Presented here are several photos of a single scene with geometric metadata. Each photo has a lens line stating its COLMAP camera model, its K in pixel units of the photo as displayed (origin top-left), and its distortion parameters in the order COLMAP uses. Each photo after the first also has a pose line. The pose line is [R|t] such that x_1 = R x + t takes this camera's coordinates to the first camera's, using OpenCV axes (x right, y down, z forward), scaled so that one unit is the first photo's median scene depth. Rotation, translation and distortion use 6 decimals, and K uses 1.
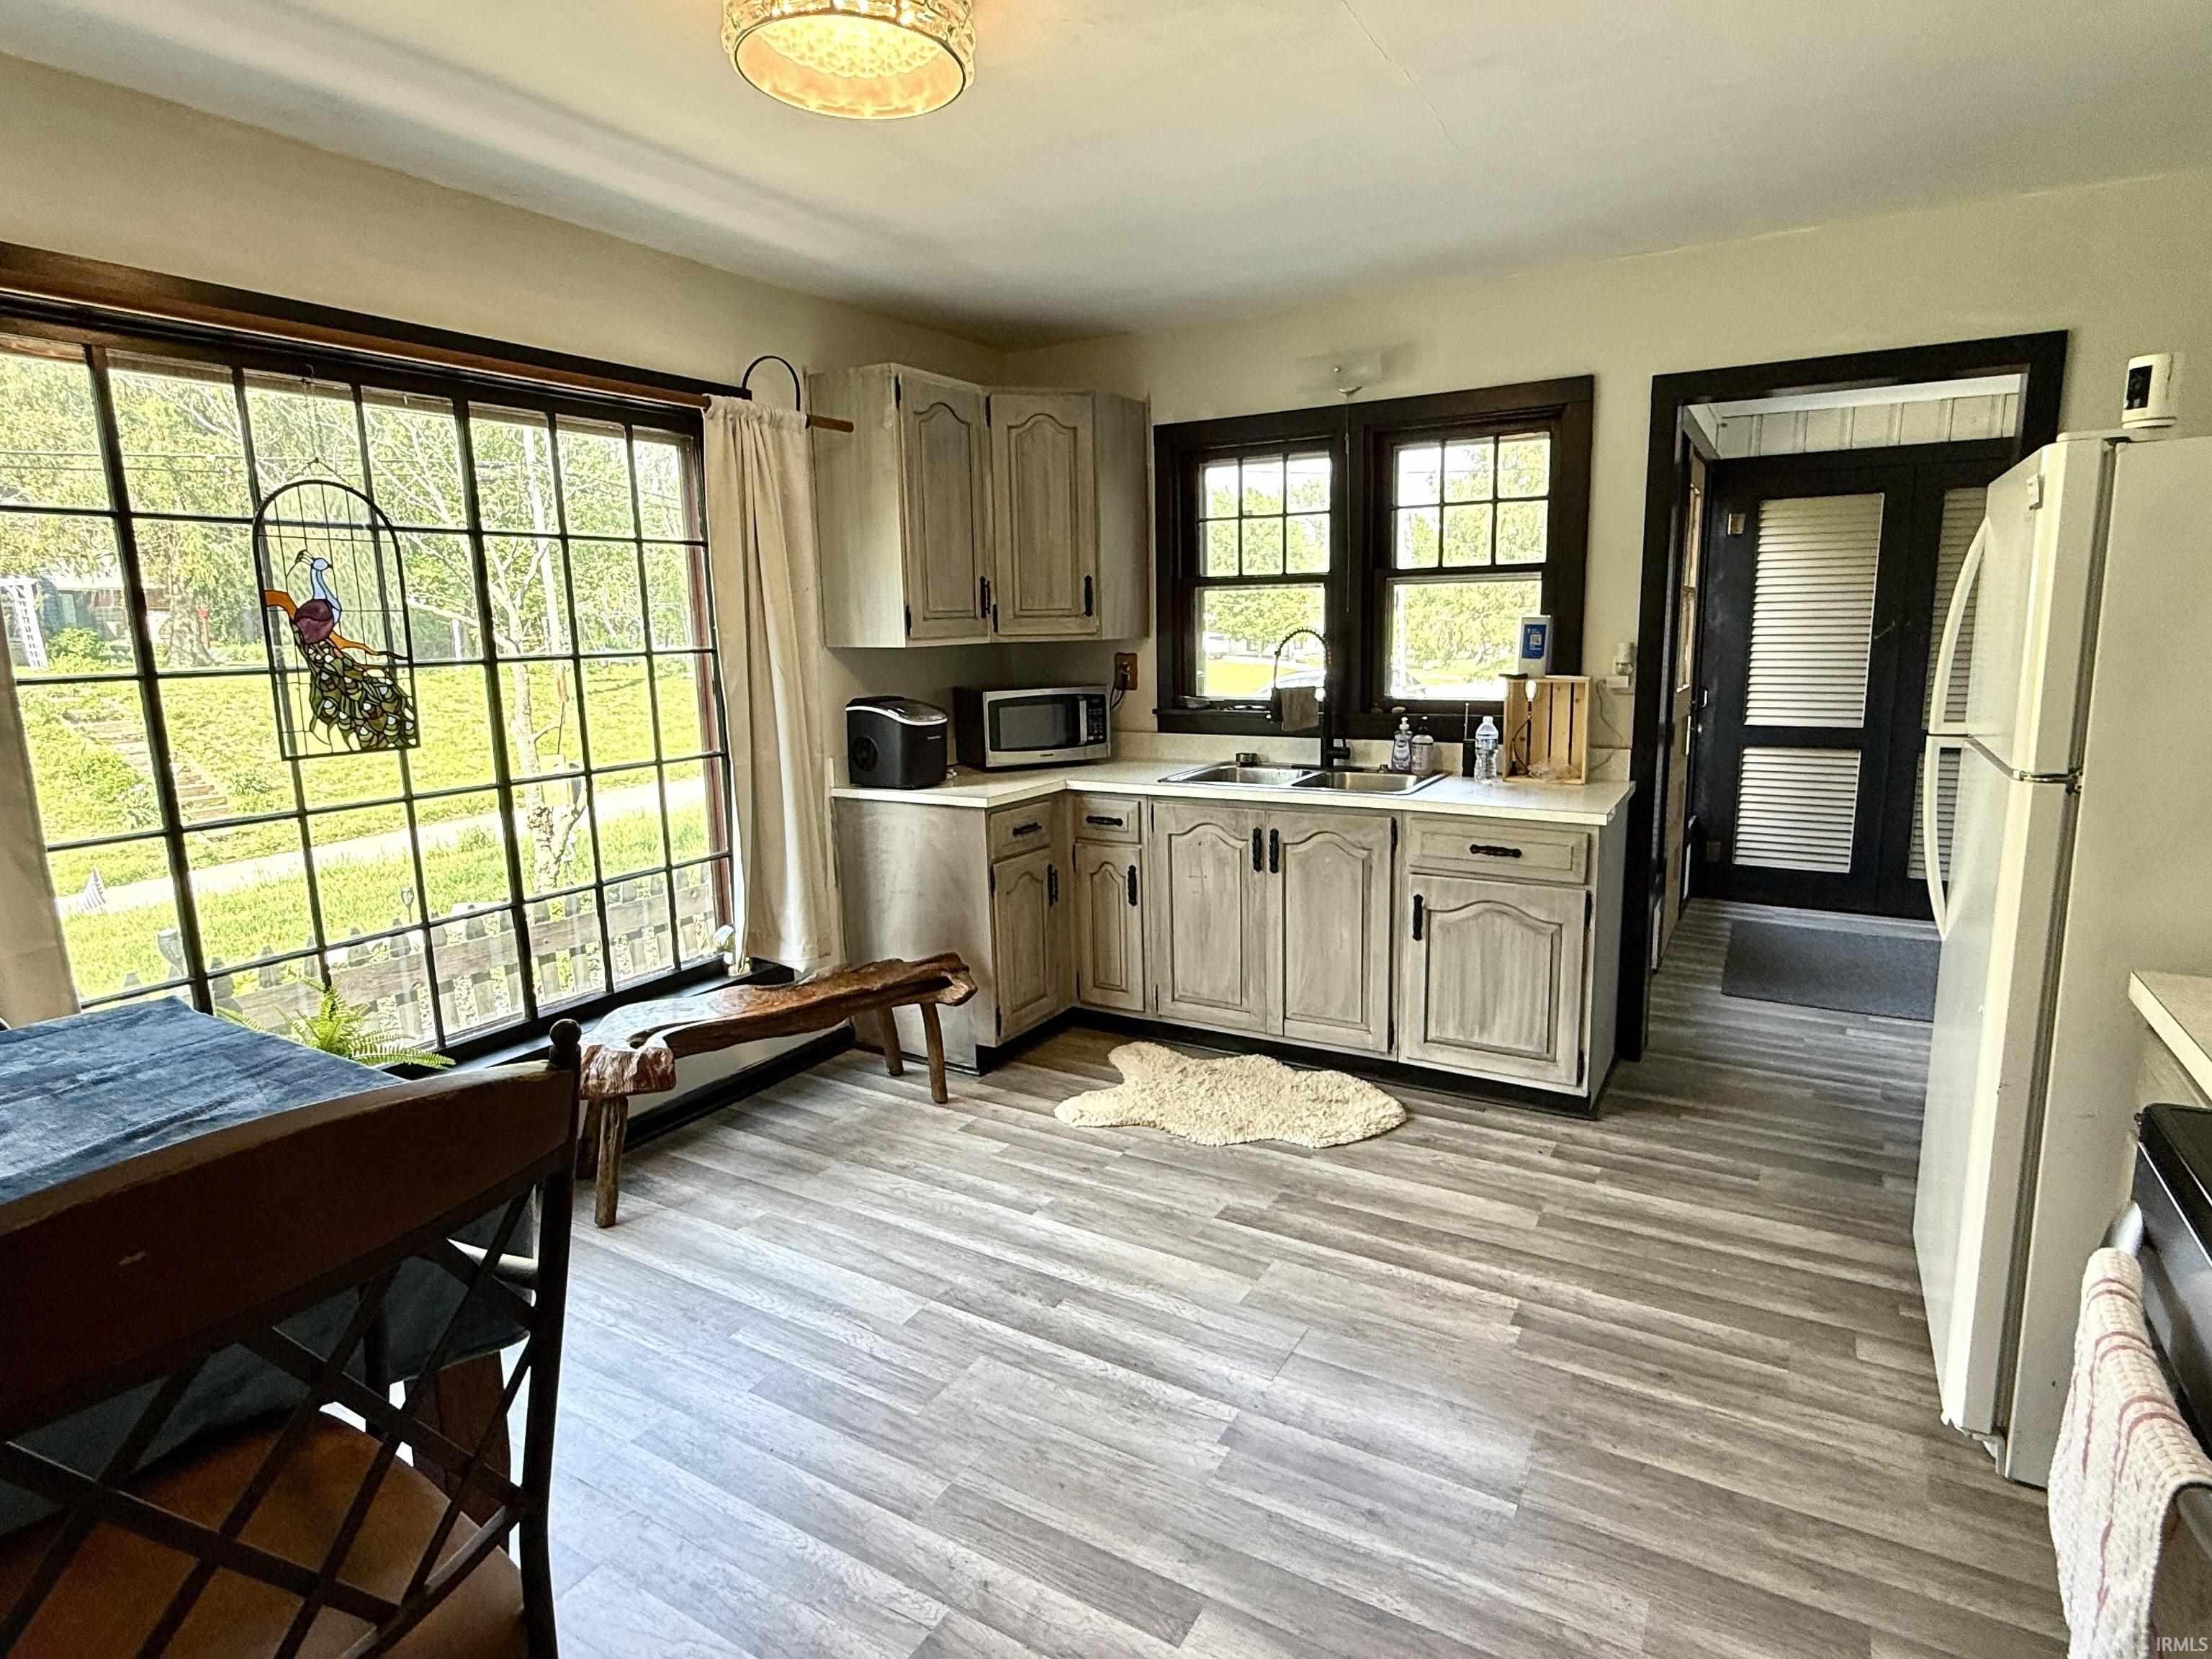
lens RADIAL K [[1183.8, 0, 1104.1], [0, 1183.8, 817.1], [0, 0, 1]] dist [-0.003636, -0.001087]
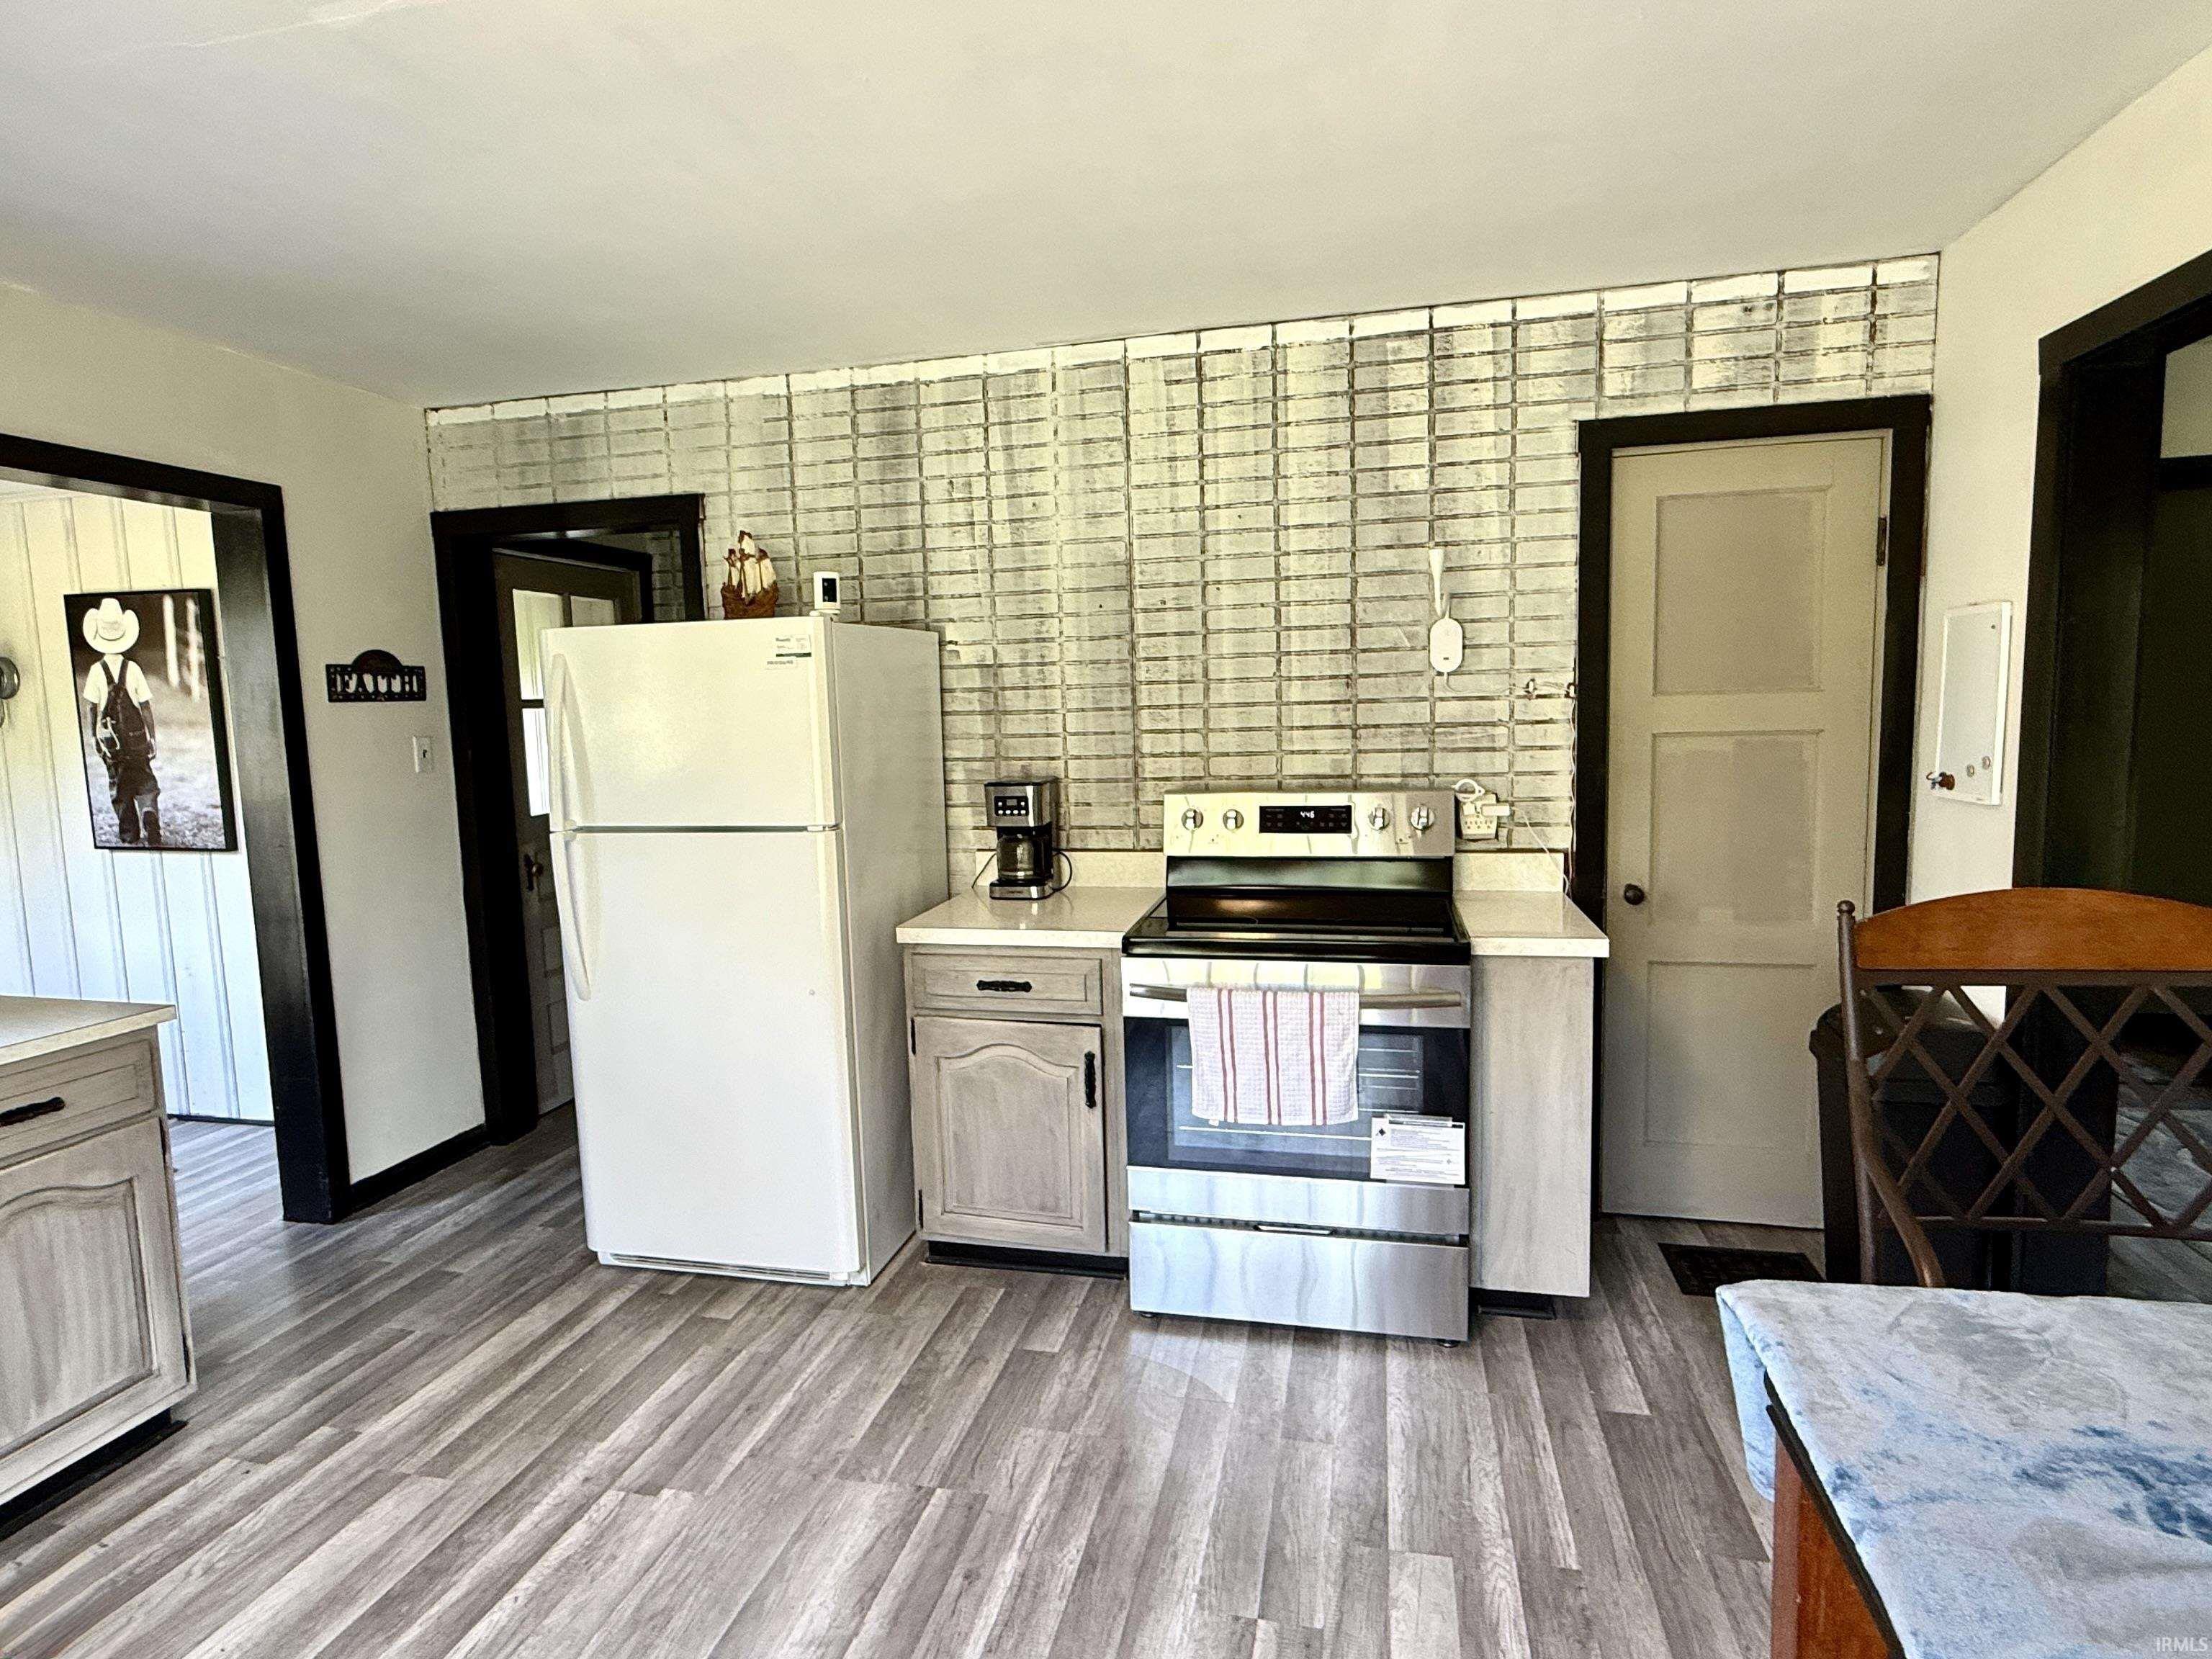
lens RADIAL K [[1183.8, 0, 1098.7], [0, 1183.8, 826.9], [0, 0, 1]] dist [-0.003636, -0.001087]
pose [[-0.299444, -0.072507, 0.951355, -0.481110], [0.192406, 0.972034, 0.134644, -0.105788], [-0.934512, 0.223364, -0.277119, 0.672036]]
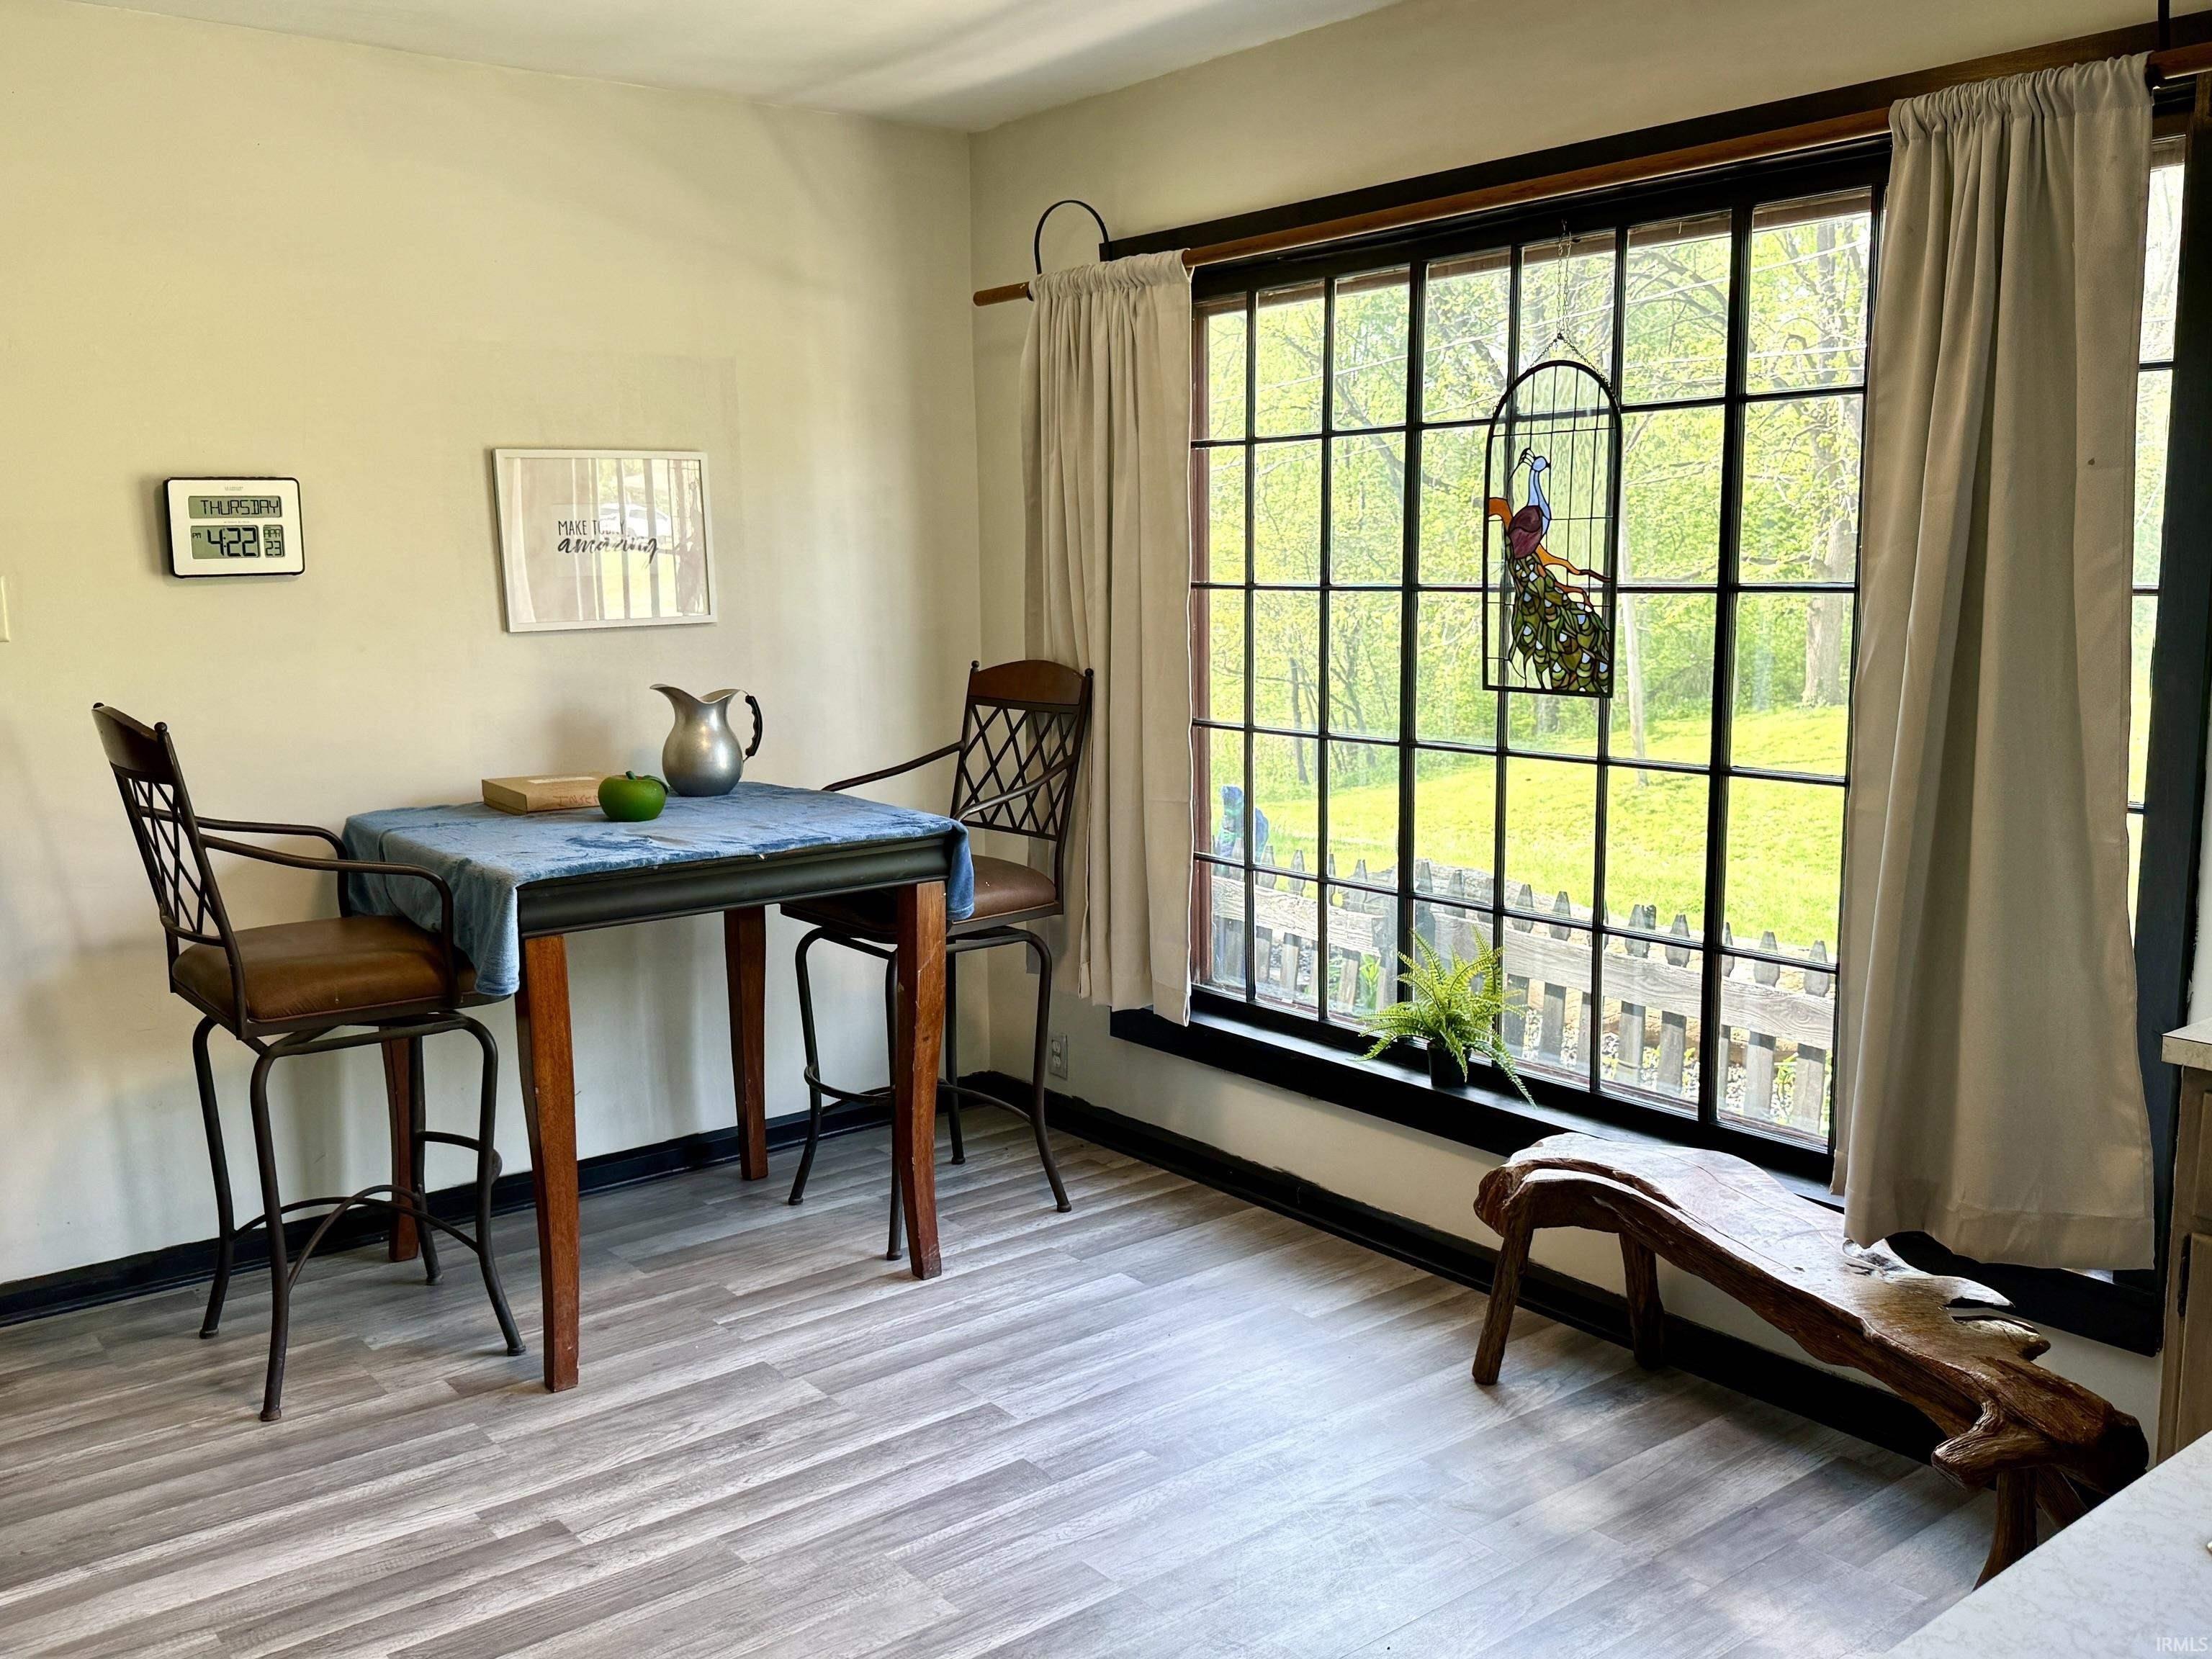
lens RADIAL K [[1919.8, 0, 1106.5], [0, 1919.8, 845.8], [0, 0, 1]] dist [0.016234, -0.001853]
pose [[-0.352821, 0.164297, -0.921153, 0.740988], [-0.138731, 0.964397, 0.225147, -0.215669], [0.925349, 0.207229, -0.317466, 1.196811]]
